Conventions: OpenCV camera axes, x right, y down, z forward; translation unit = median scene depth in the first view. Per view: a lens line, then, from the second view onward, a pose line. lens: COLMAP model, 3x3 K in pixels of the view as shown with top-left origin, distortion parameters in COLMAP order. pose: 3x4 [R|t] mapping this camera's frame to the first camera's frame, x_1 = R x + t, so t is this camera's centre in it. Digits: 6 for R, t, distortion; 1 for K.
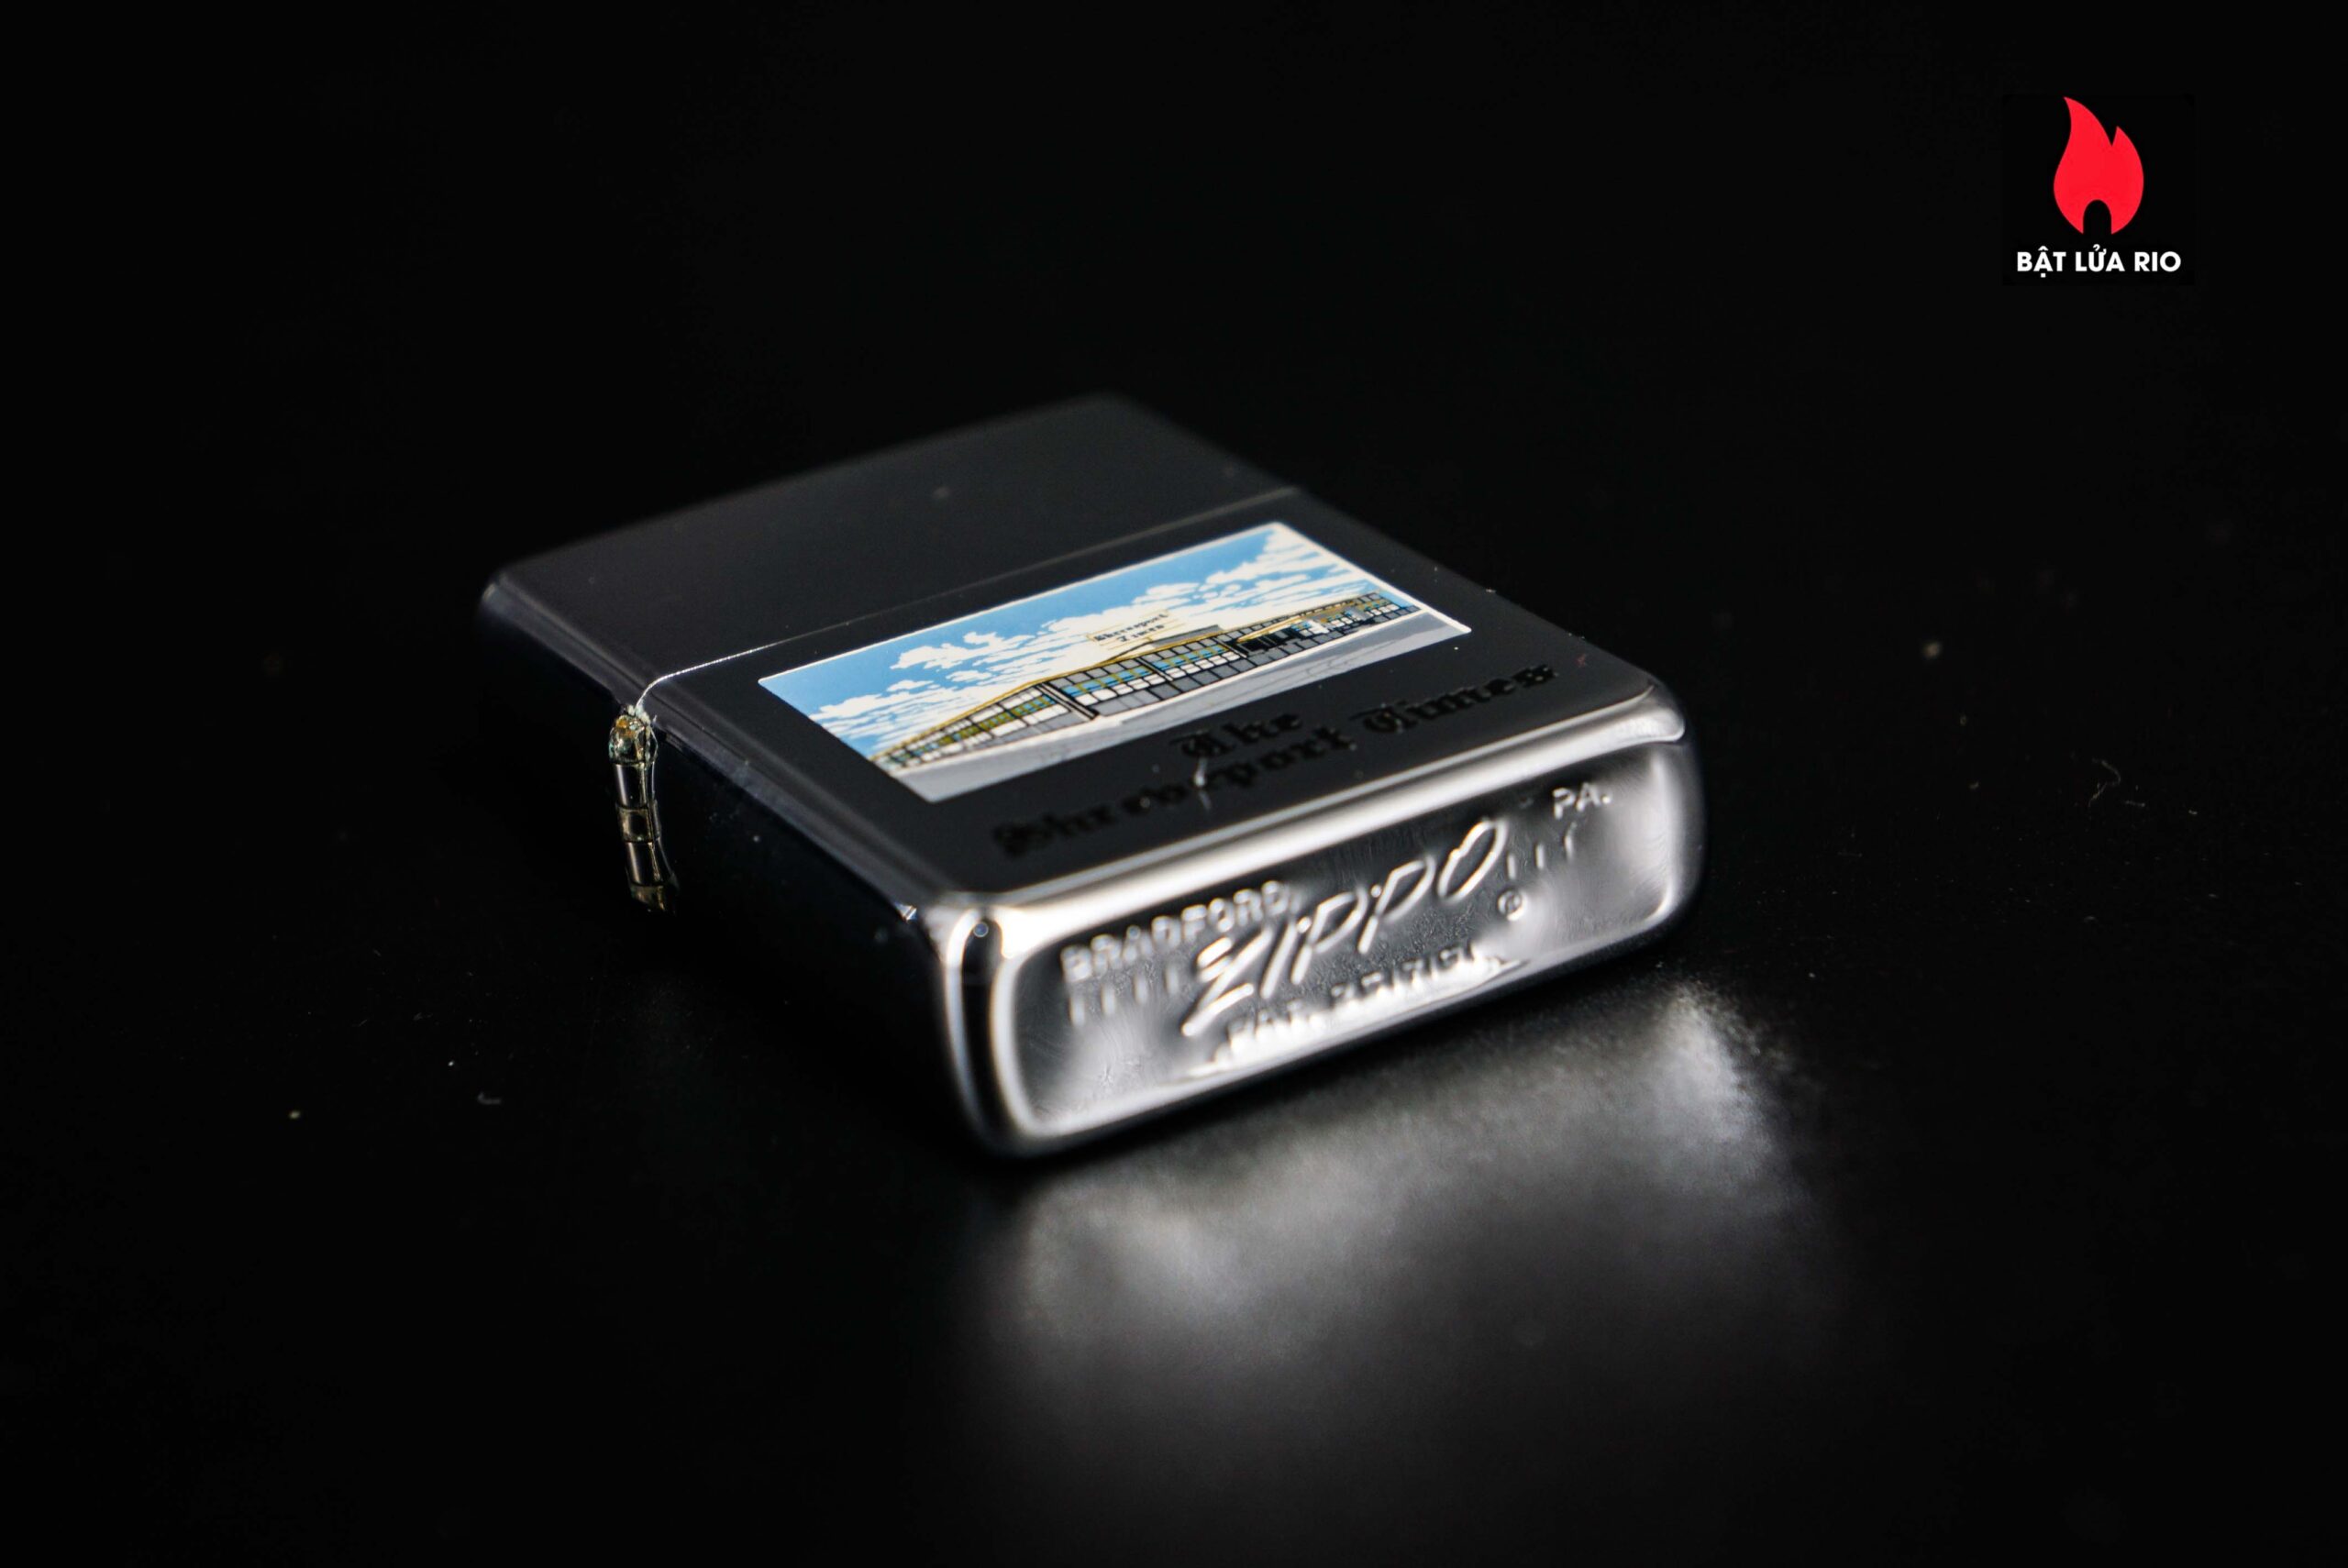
lens RADIAL K [[5689.0, 0, 1174.0], [0, 5689.0, 784.0], [0, 0, 1]] dist [0.310216, -0.075668]
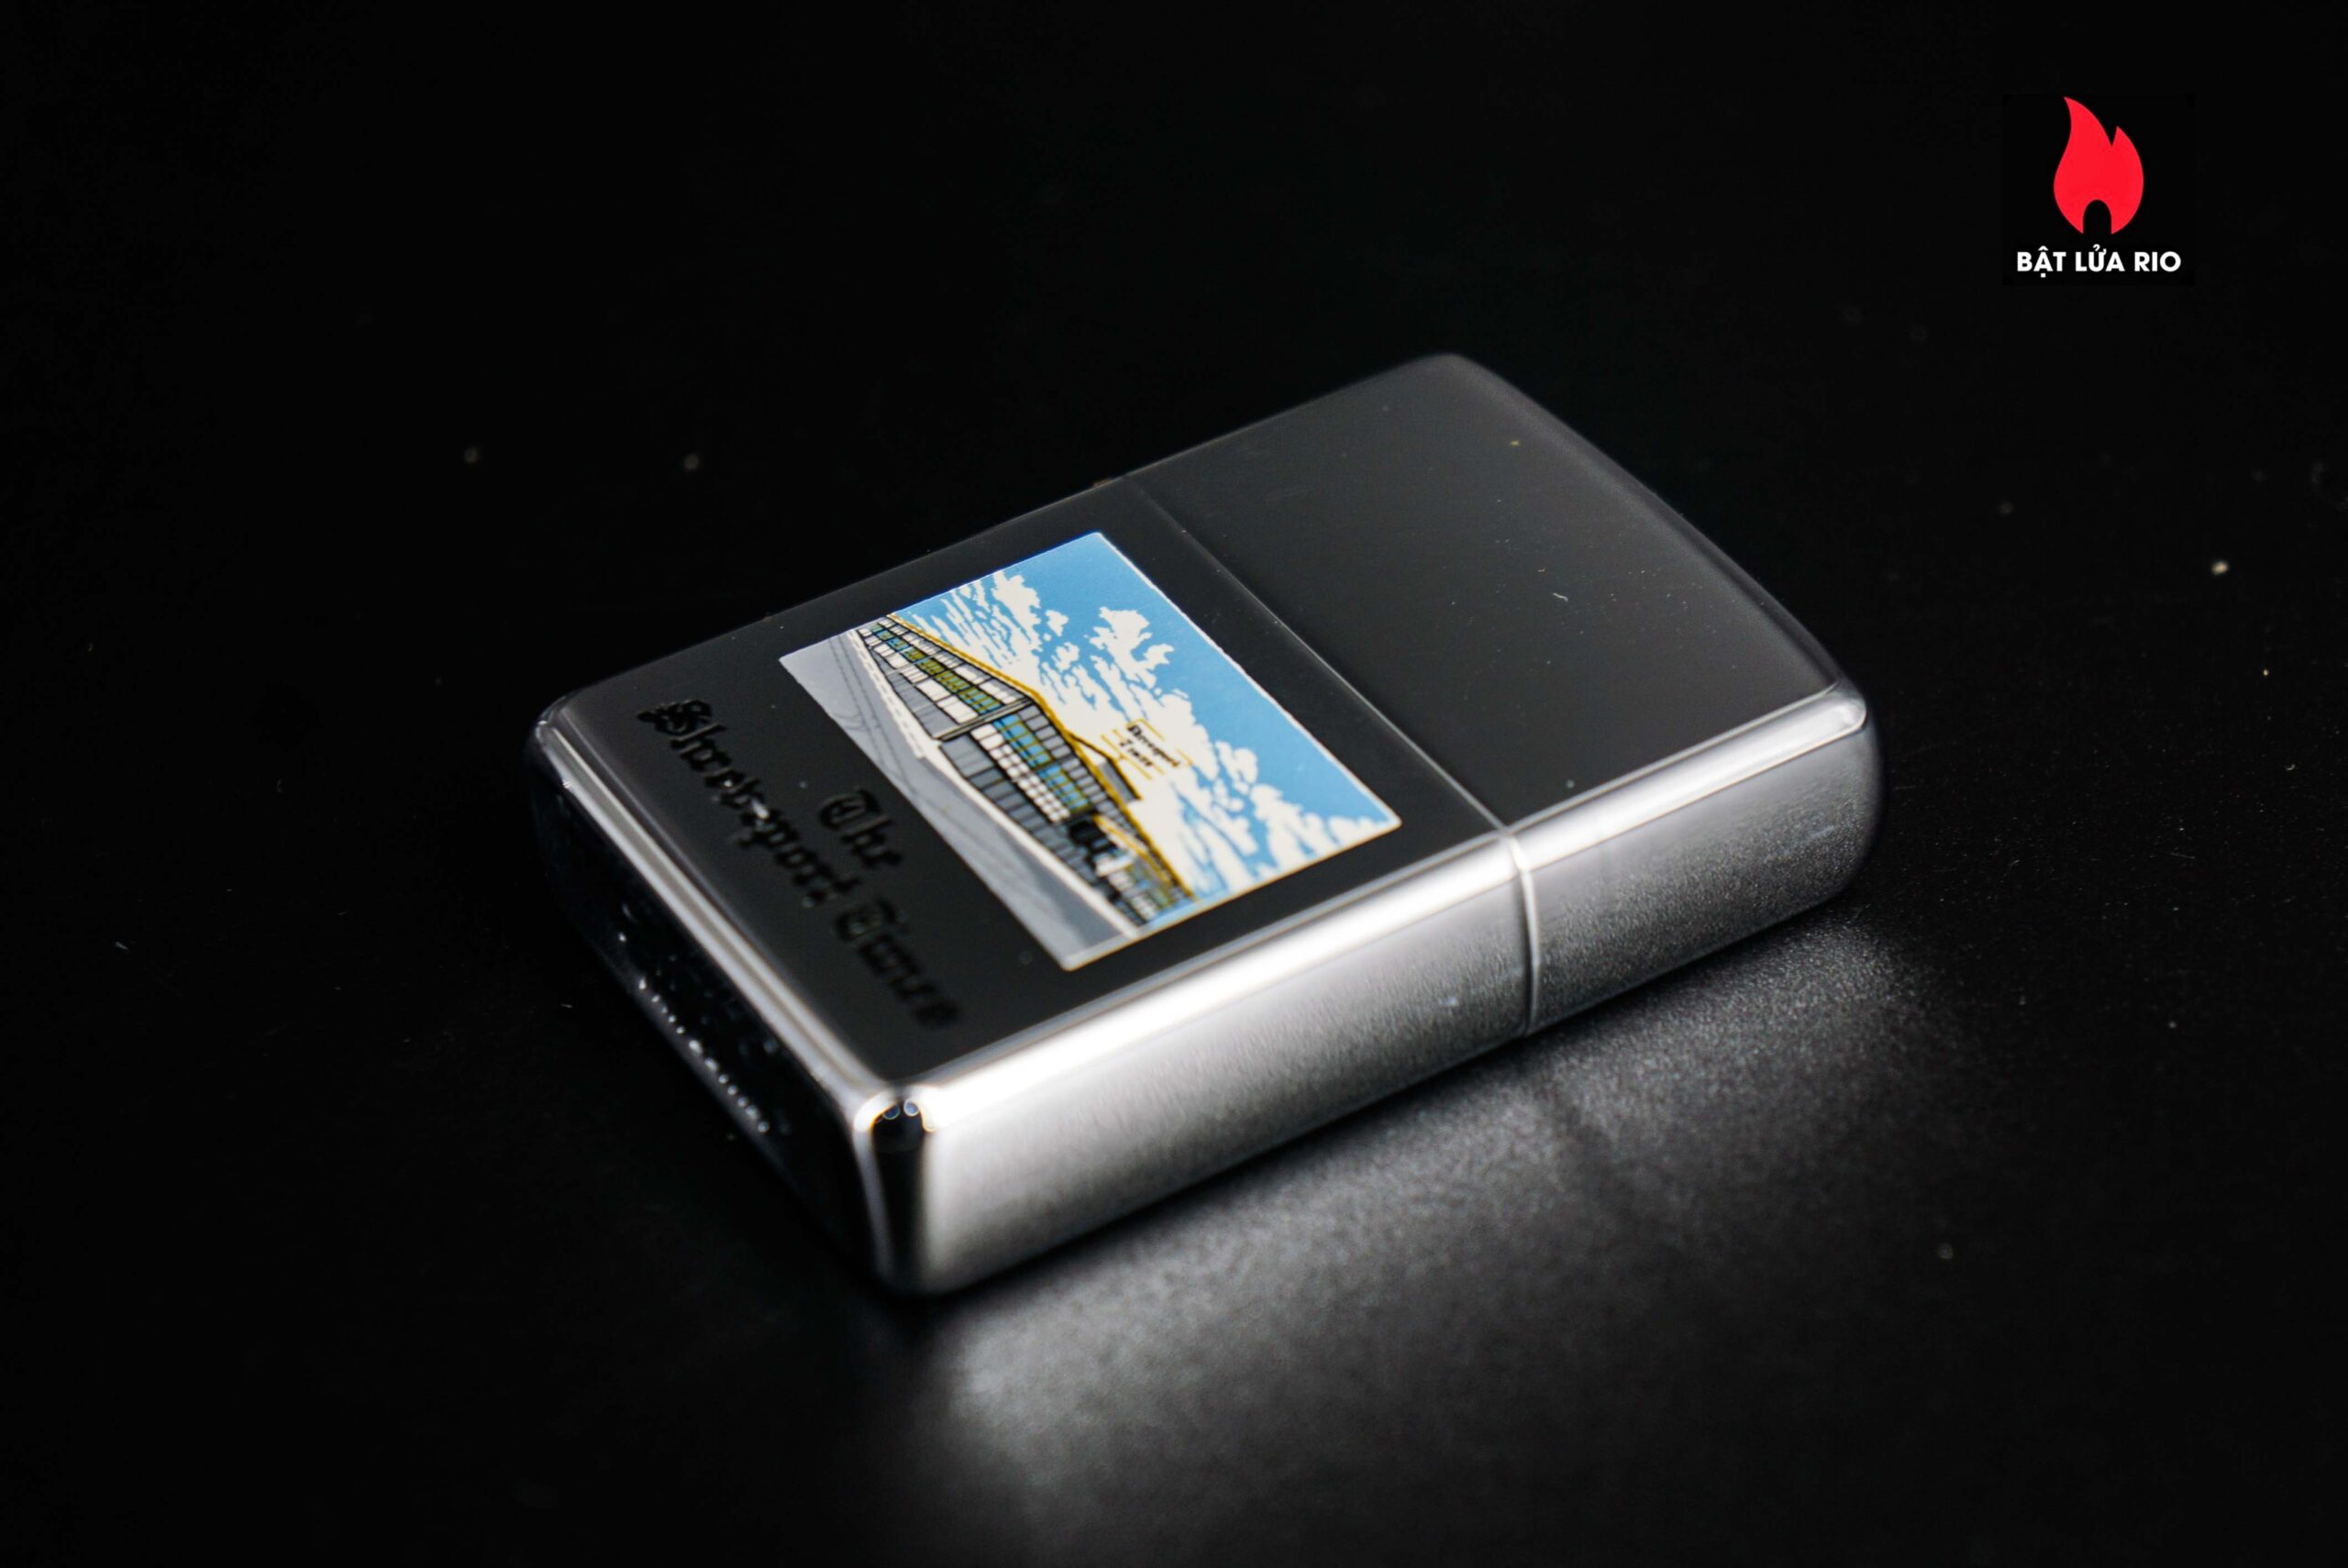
lens RADIAL K [[5689.0, 0, 1174.0], [0, 5689.0, 784.0], [0, 0, 1]] dist [0.310216, -0.075668]
pose [[0.035670, 0.702114, -0.711170, 0.746373], [-0.352233, 0.674789, 0.648530, -0.708150], [0.935232, 0.227365, 0.271377, 0.753004]]
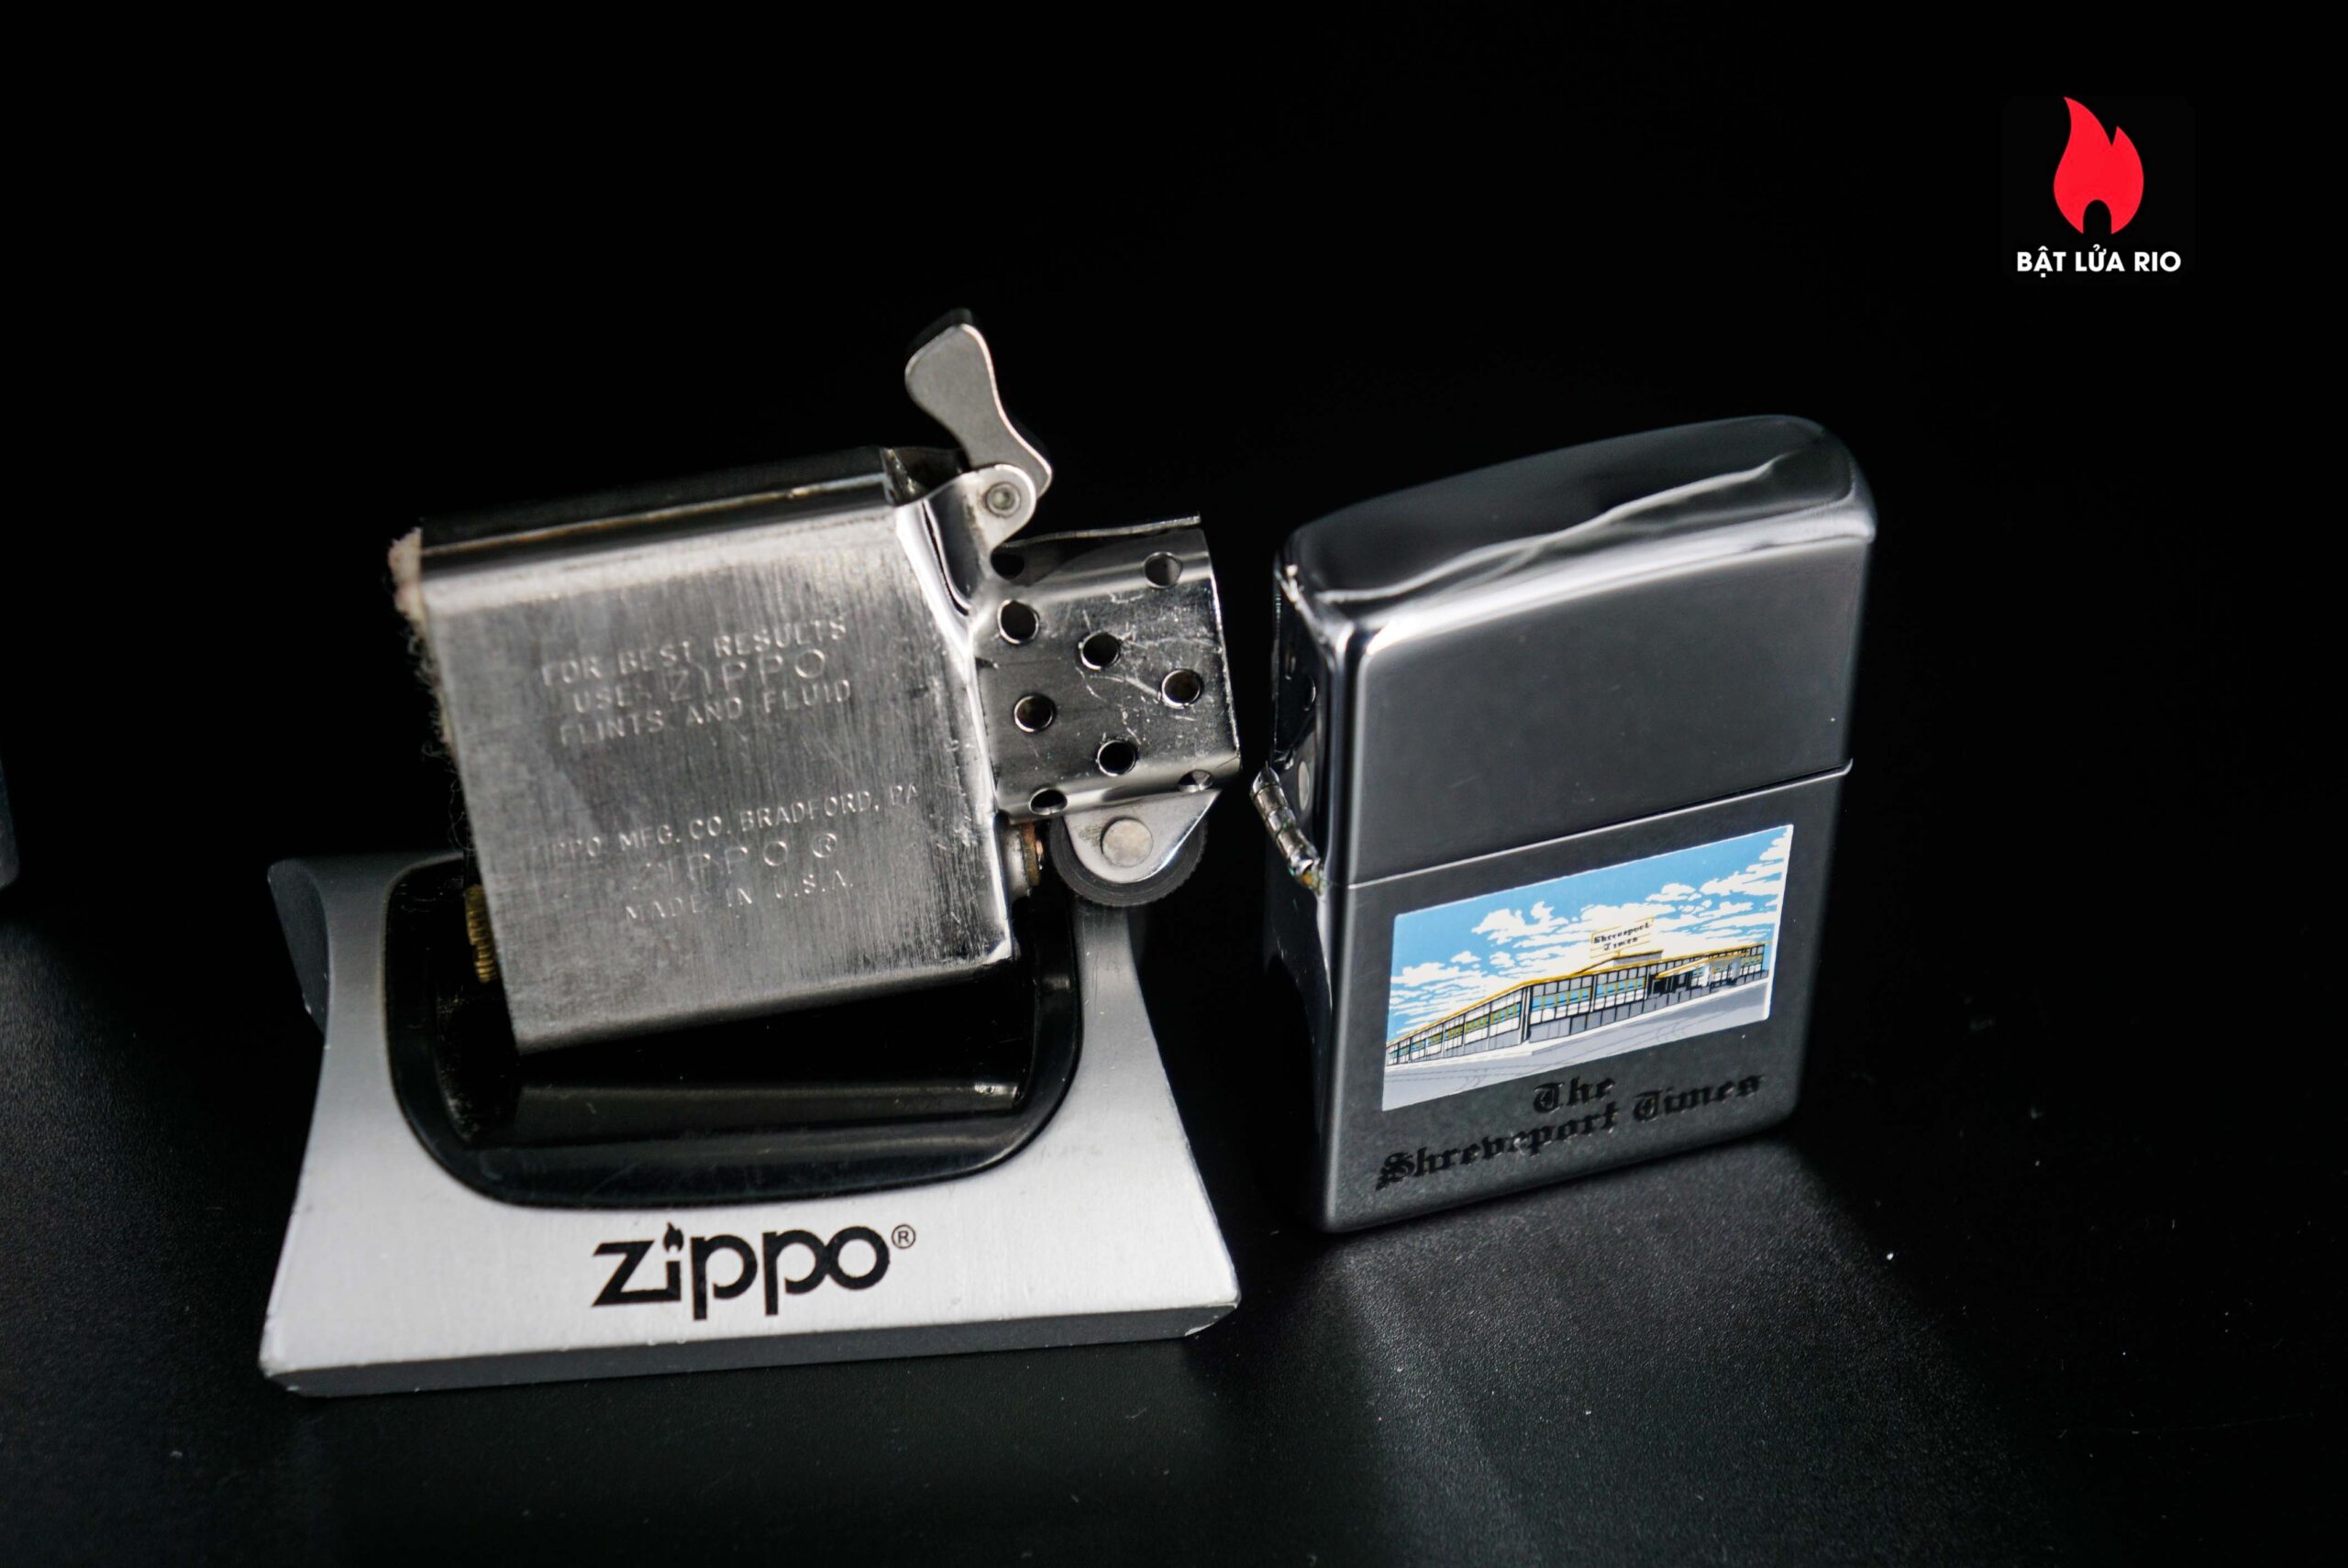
lens RADIAL K [[5689.0, 0, 1174.0], [0, 5689.0, 784.0], [0, 0, 1]] dist [0.310216, -0.075668]
pose [[0.773511, 0.108878, 0.624361, -1.016423], [-0.572706, -0.301870, 0.762156, -1.068422], [0.271458, -0.947111, -0.171145, 1.289757]]
